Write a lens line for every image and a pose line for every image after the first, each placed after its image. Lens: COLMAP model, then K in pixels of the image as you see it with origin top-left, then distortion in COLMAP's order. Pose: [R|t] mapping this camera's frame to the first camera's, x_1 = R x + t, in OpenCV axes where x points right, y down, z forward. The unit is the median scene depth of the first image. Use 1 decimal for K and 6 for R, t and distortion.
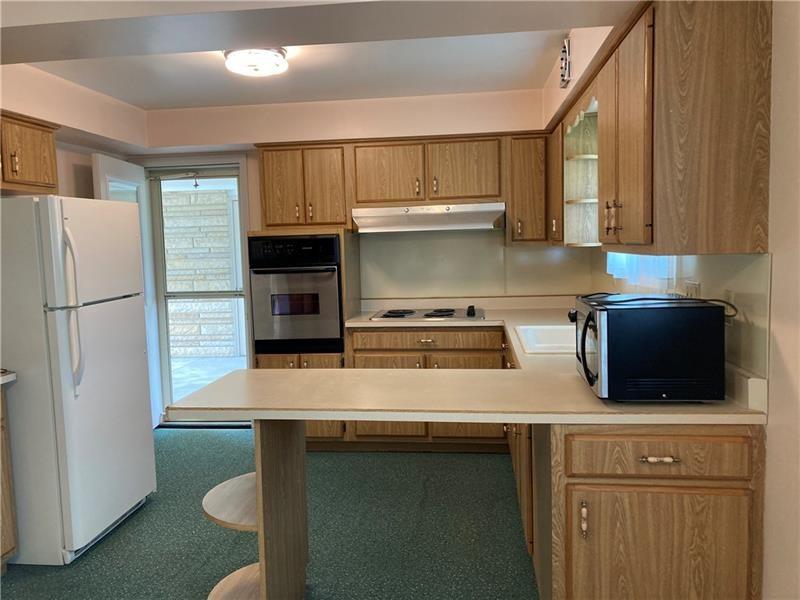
lens RADIAL K [[664.4, 0, 403.1], [0, 664.4, 299.2], [0, 0, 1]] dist [0.080437, -0.010756]
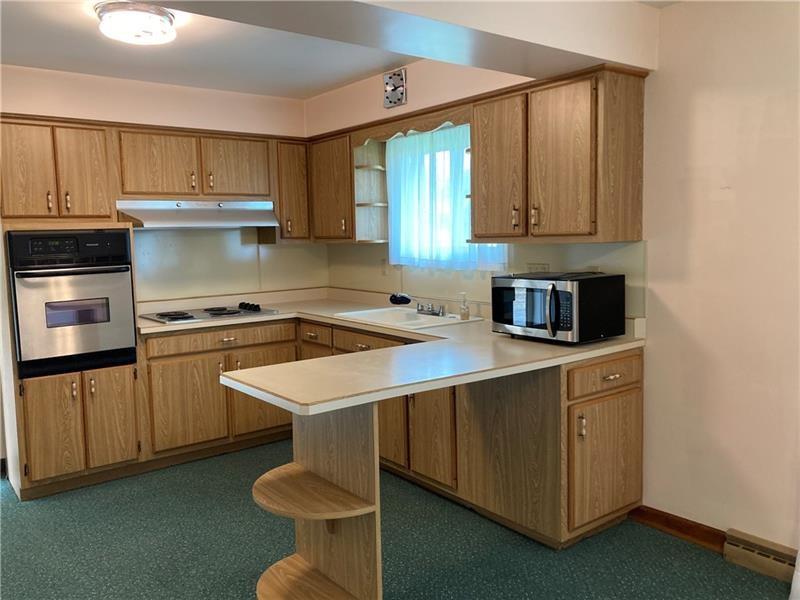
lens RADIAL K [[664.4, 0, 403.1], [0, 664.4, 299.2], [0, 0, 1]] dist [0.080437, -0.010756]
pose [[0.725391, -0.059519, 0.685760, -0.443730], [0.065108, 0.997721, 0.017723, 0.002847], [-0.685251, 0.031792, 0.727612, 0.100739]]
